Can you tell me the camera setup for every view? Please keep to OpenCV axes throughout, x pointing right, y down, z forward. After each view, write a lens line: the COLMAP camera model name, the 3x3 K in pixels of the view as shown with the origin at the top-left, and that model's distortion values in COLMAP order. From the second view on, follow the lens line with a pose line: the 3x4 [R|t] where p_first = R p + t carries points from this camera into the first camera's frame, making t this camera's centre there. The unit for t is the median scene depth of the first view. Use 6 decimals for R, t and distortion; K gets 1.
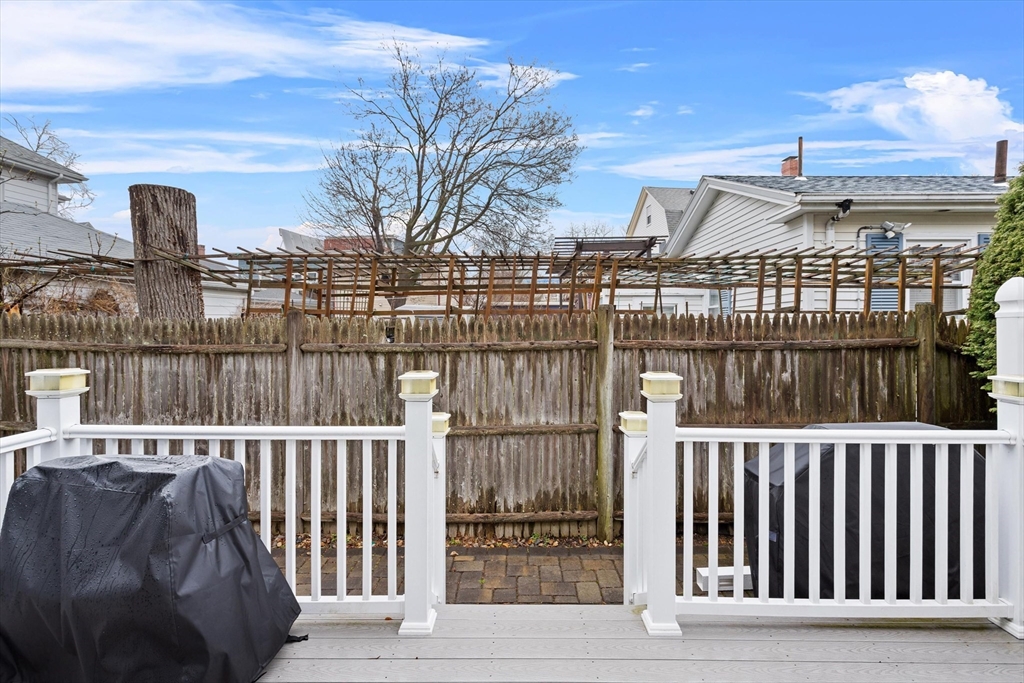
lens RADIAL K [[496.5, 0, 529.5], [0, 496.5, 328.3], [0, 0, 1]] dist [-0.001872, -0.000007]
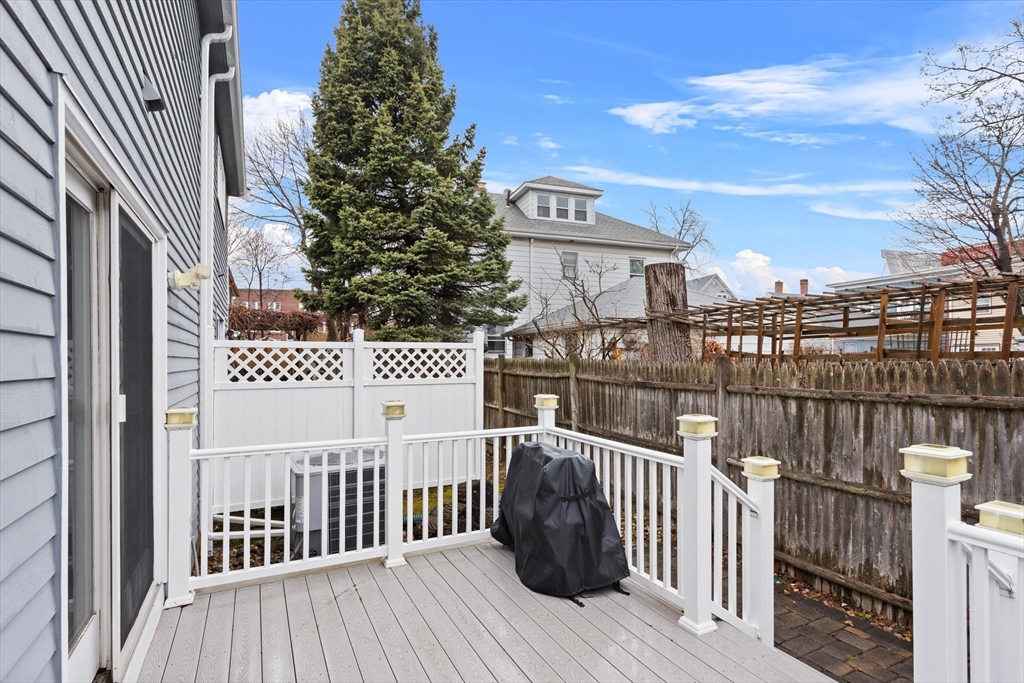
lens RADIAL K [[500.5, 0, 508.2], [0, 500.5, 360.0], [0, 0, 1]] dist [0.001712, 0.000397]
pose [[0.446578, -0.000120, -0.894745, 0.359996], [-0.002677, 0.999995, -0.001470, -0.024082], [0.894741, 0.003052, 0.446576, 0.024517]]
